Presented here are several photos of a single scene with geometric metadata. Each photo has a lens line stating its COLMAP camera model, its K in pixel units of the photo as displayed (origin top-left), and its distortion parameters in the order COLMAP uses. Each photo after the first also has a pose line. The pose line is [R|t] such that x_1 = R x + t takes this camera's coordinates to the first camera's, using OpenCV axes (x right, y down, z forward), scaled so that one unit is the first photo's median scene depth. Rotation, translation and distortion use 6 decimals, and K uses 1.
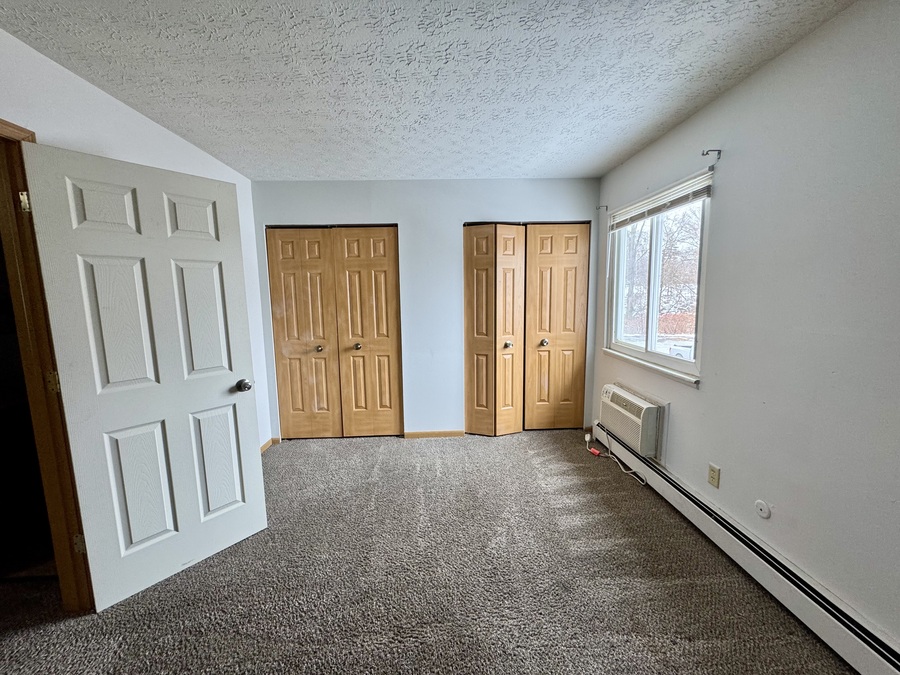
lens RADIAL K [[360.9, 0, 453.8], [0, 360.9, 335.9], [0, 0, 1]] dist [0.005151, -0.000857]
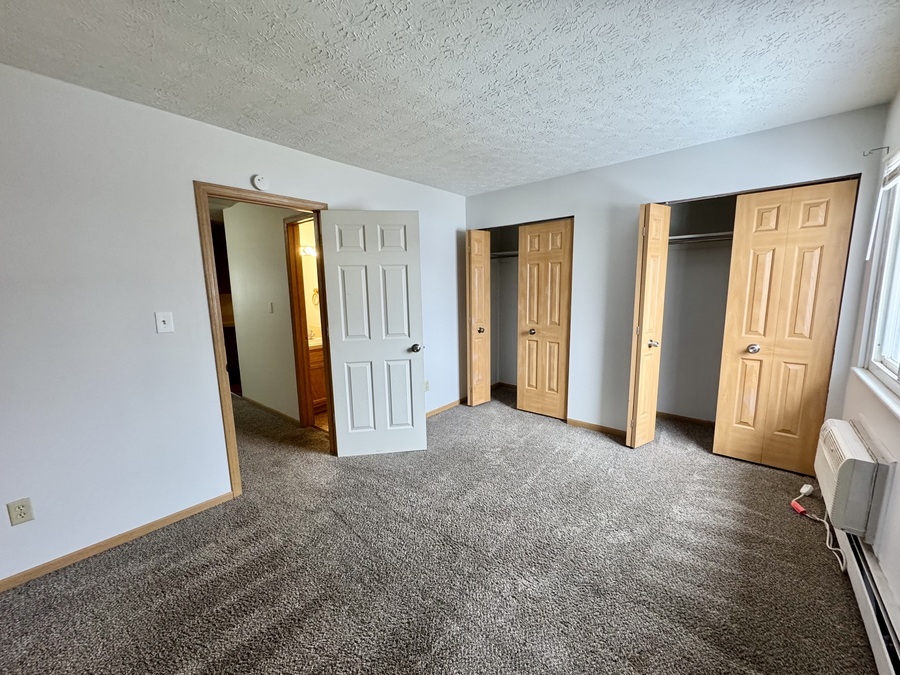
lens RADIAL K [[360.9, 0, 450.6], [0, 360.9, 334.9], [0, 0, 1]] dist [0.005151, -0.000857]
pose [[0.732967, 0.096491, -0.673387, 0.317600], [-0.073933, 0.995325, 0.062147, -0.011678], [0.676235, 0.004234, 0.736674, 0.006922]]
